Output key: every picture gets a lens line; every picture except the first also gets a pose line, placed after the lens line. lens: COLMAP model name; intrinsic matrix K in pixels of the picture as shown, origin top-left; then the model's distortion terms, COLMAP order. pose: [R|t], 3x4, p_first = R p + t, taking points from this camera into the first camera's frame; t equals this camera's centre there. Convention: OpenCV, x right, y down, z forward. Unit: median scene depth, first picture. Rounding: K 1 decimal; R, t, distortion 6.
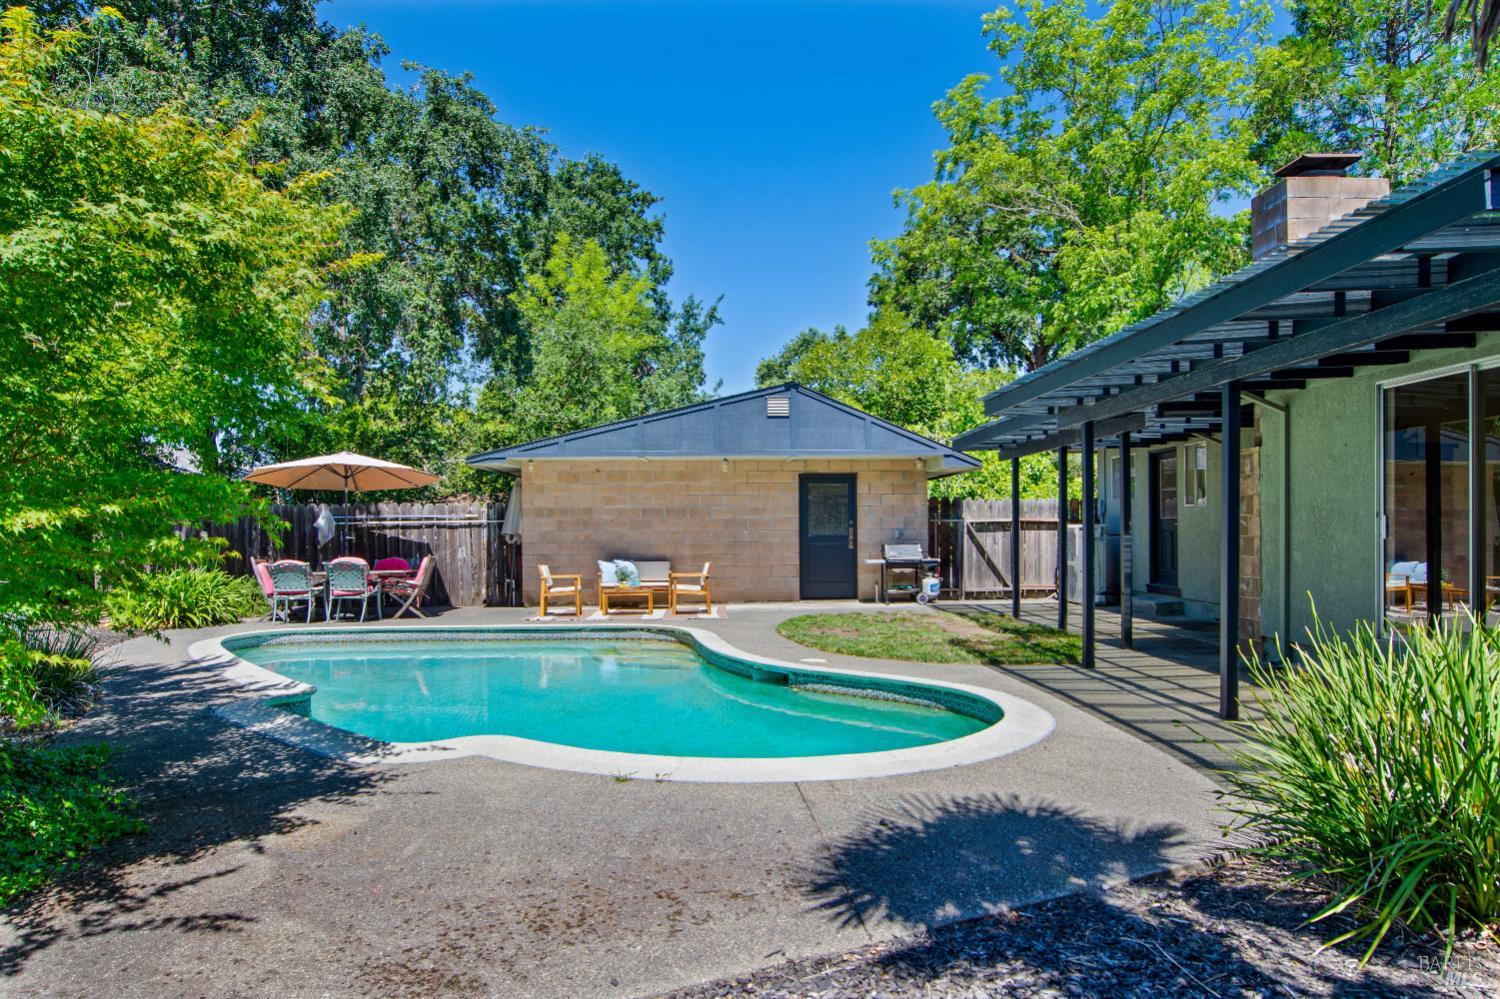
lens RADIAL K [[928.4, 0, 750.3], [0, 928.4, 513.4], [0, 0, 1]] dist [0.002747, -0.000733]
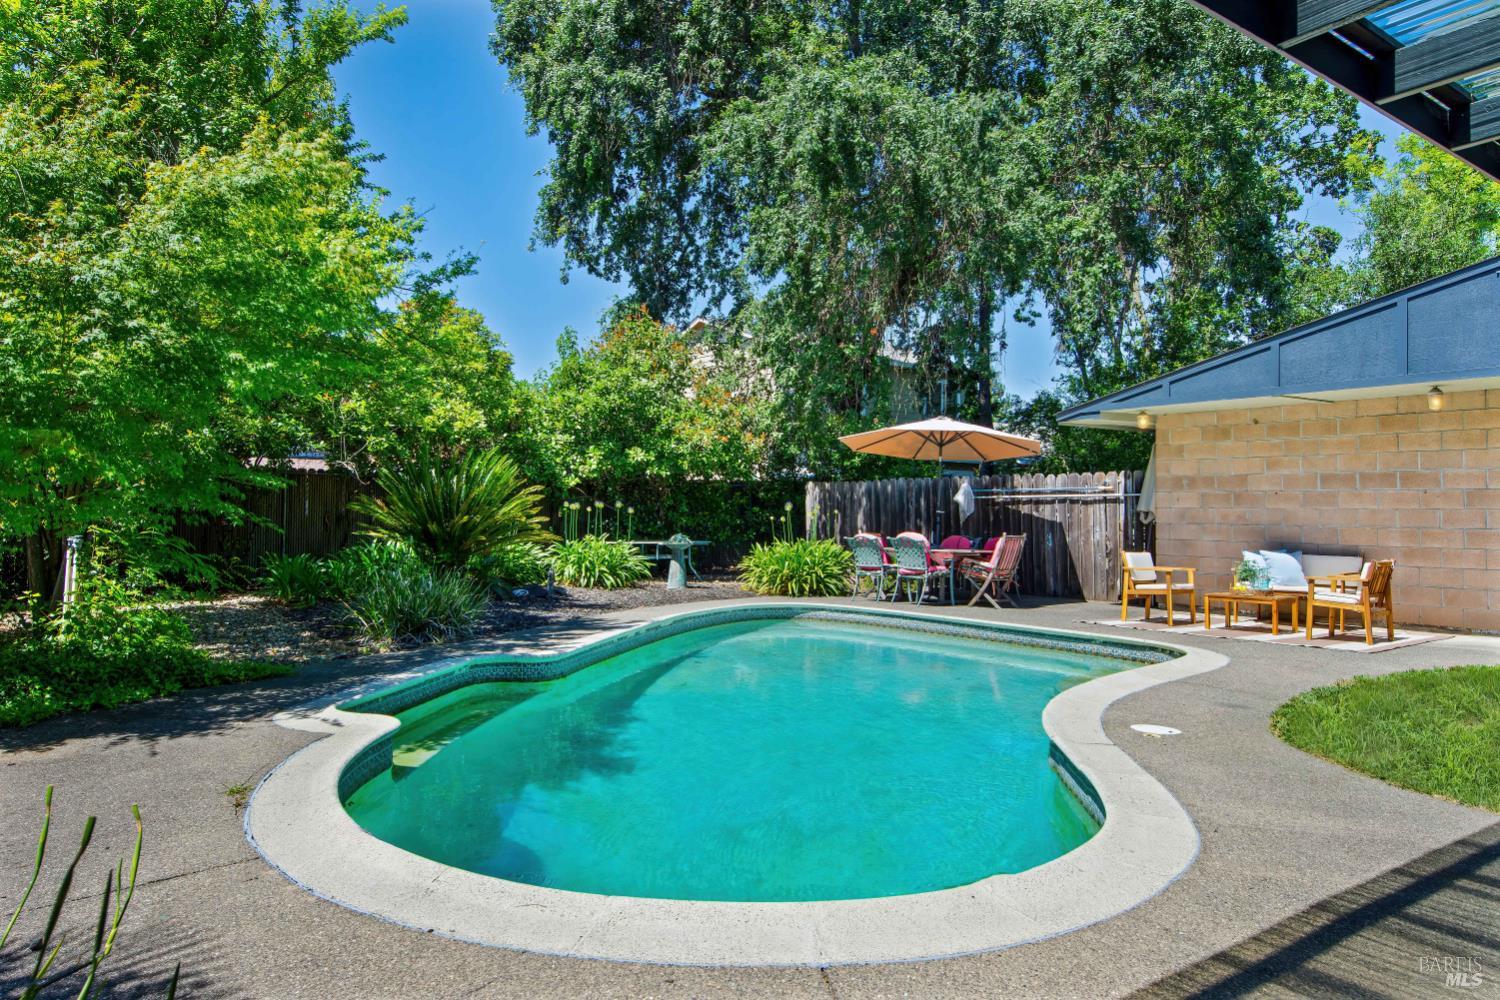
lens RADIAL K [[1009.8, 0, 749.6], [0, 1009.8, 493.8], [0, 0, 1]] dist [-0.005037, -0.000672]
pose [[0.571395, -0.003095, -0.820670, 0.240238], [0.001312, 0.999995, -0.002858, 0.009755], [0.820674, 0.000557, 0.571396, 0.254842]]
